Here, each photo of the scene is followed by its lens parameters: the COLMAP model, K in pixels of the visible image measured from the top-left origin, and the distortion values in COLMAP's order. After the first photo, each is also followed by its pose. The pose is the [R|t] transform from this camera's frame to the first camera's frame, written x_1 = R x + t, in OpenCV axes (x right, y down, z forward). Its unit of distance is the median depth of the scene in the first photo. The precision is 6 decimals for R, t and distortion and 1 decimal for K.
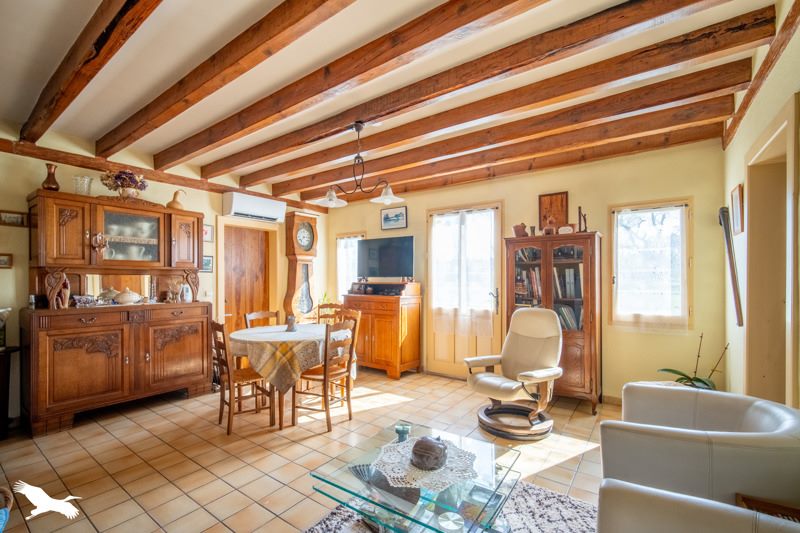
lens RADIAL K [[350.3, 0, 386.0], [0, 350.3, 276.9], [0, 0, 1]] dist [-0.004643, -0.000202]
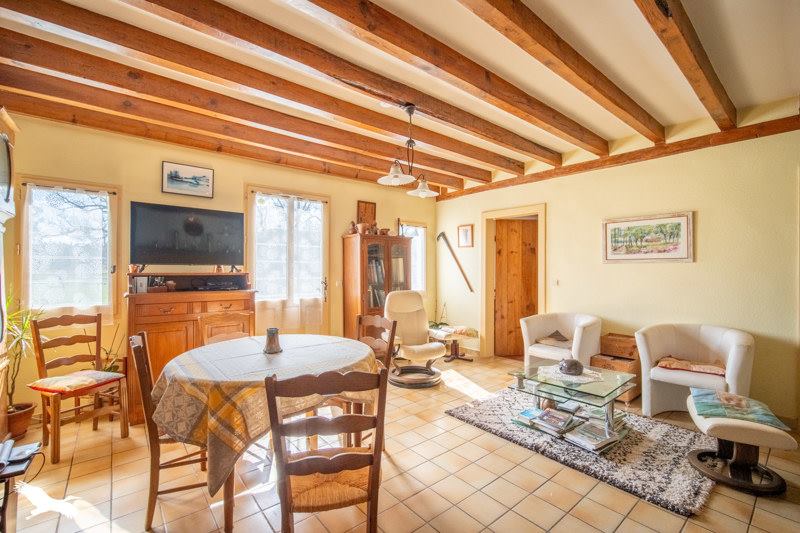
lens RADIAL K [[350.3, 0, 397.8], [0, 350.3, 268.8], [0, 0, 1]] dist [-0.004643, -0.000202]
pose [[0.242517, -0.001418, 0.970146, -0.933369], [-0.011612, 0.999923, 0.004364, -0.000798], [-0.970078, -0.012324, 0.242482, 0.734021]]
